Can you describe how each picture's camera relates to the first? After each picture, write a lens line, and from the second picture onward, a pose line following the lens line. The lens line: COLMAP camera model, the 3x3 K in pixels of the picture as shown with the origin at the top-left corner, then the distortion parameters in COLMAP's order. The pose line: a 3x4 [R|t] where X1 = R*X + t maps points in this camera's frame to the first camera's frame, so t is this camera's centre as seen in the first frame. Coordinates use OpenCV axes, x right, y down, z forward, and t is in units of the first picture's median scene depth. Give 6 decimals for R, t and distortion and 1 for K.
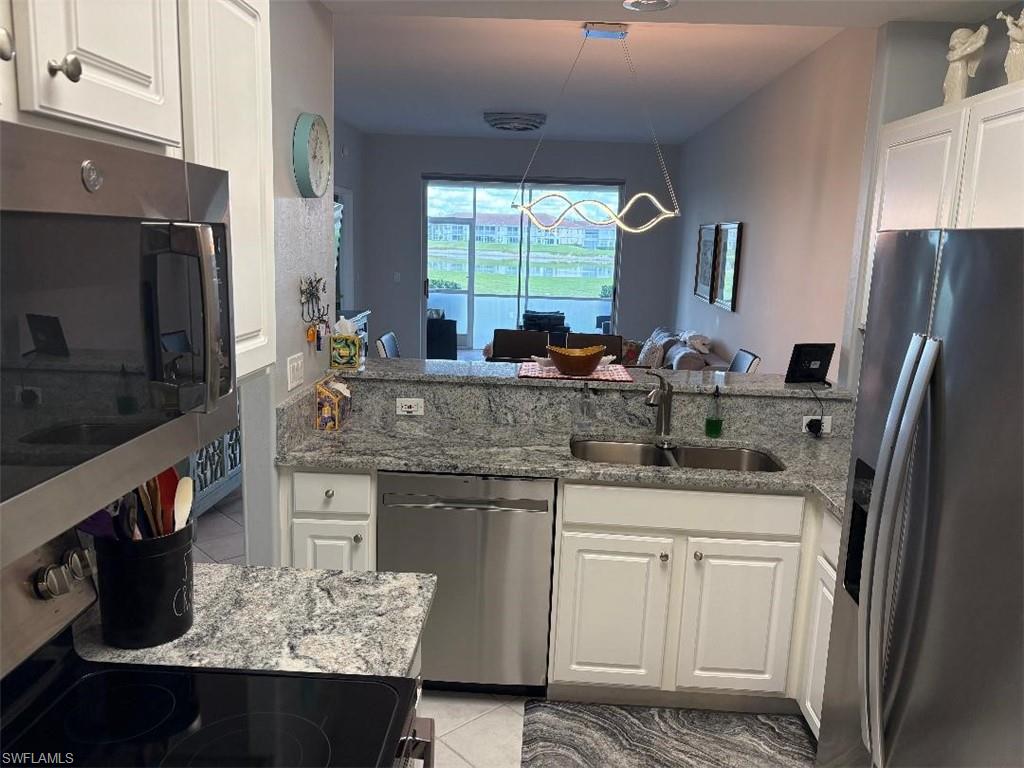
lens RADIAL K [[773.5, 0, 520.9], [0, 773.5, 382.1], [0, 0, 1]] dist [0.055998, -0.090260]
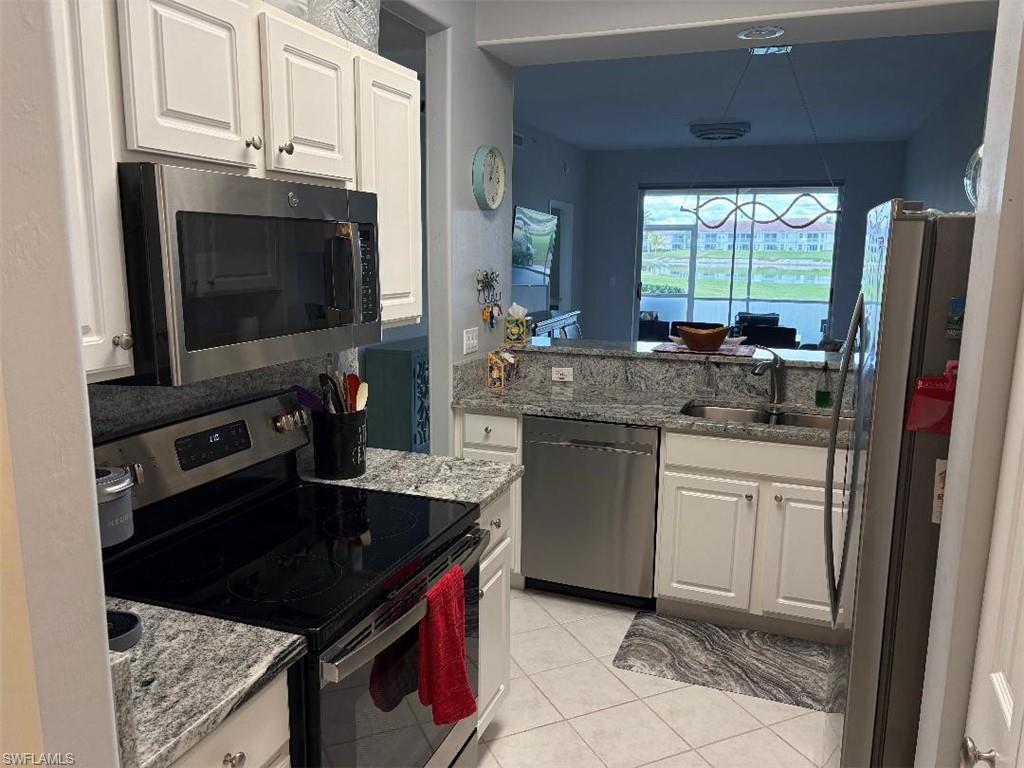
lens RADIAL K [[773.5, 0, 512.3], [0, 773.5, 385.7], [0, 0, 1]] dist [0.055998, -0.090260]
pose [[0.946414, 0.029219, -0.321630, 0.211997], [-0.032494, 0.999460, -0.004820, 0.069246], [0.321316, 0.015013, 0.946853, -0.240990]]
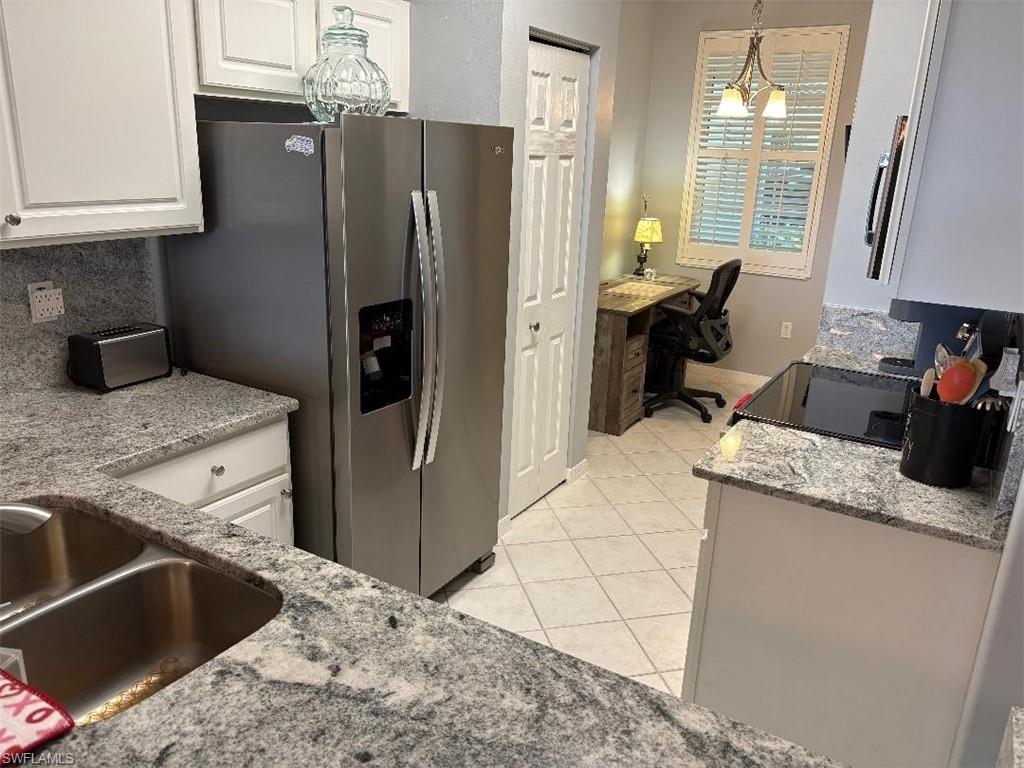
lens RADIAL K [[773.5, 0, 508.8], [0, 773.5, 382.1], [0, 0, 1]] dist [0.055998, -0.090260]
pose [[-0.866728, -0.212179, 0.451400, -0.227310], [0.017479, 0.891531, 0.452622, -0.230449], [-0.498474, 0.400191, -0.769006, 1.244225]]
